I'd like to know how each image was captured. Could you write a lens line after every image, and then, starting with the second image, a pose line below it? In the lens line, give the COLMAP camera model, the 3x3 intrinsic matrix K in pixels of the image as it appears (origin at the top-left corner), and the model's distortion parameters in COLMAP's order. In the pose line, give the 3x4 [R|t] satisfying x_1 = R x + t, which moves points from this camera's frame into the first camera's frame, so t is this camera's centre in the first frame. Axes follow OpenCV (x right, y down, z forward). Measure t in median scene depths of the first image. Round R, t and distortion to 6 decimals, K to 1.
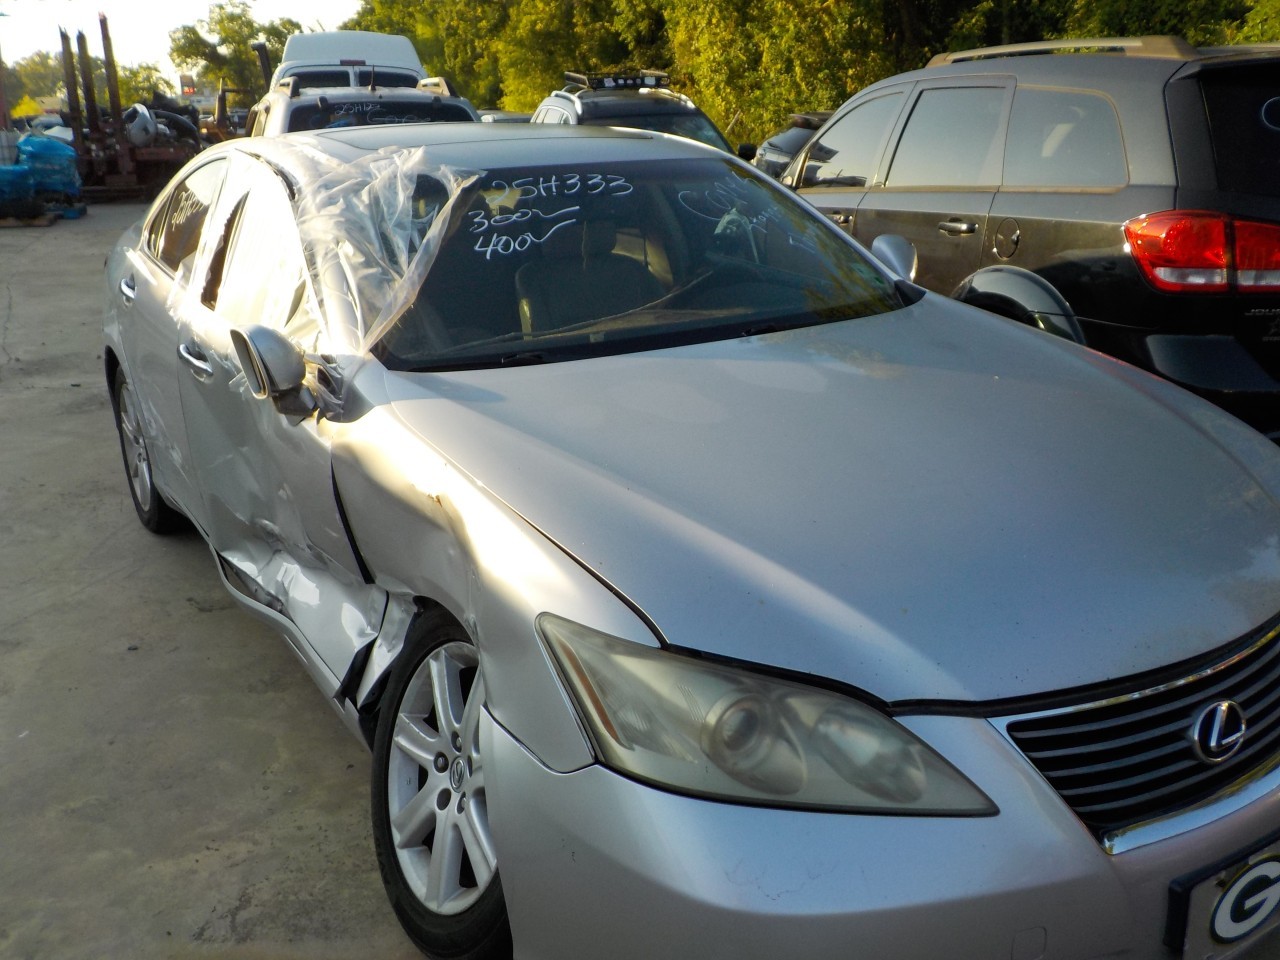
lens RADIAL K [[1201.8, 0, 624.8], [0, 1201.8, 476.7], [0, 0, 1]] dist [0.020328, 0.003933]
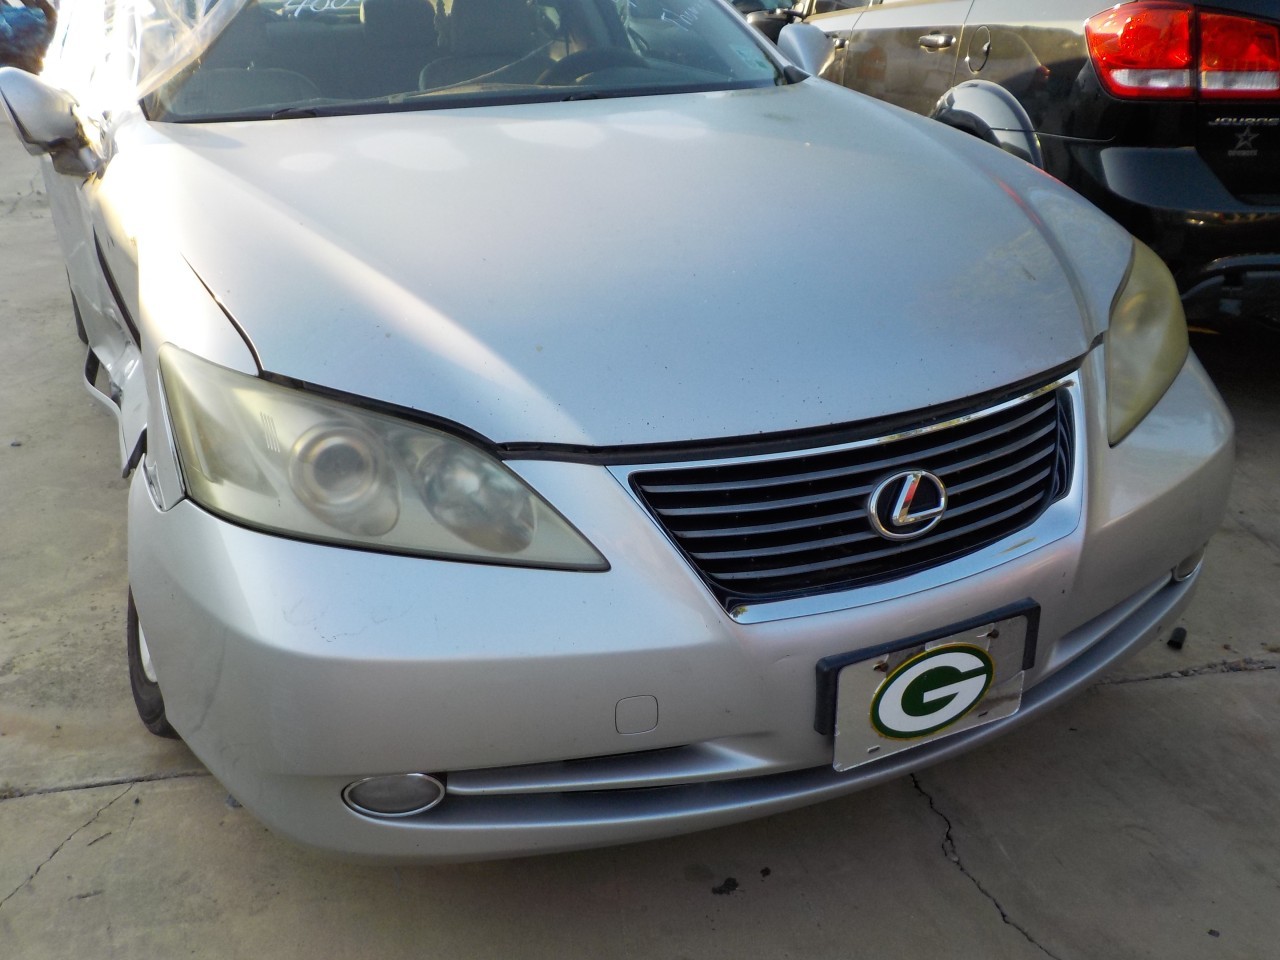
lens RADIAL K [[1201.8, 0, 624.8], [0, 1201.8, 476.7], [0, 0, 1]] dist [0.020328, 0.003933]
pose [[0.995240, 0.043237, -0.087335, 0.258525], [-0.034894, 0.994875, 0.094896, 0.081531], [0.090990, -0.091397, 0.991649, 0.079189]]
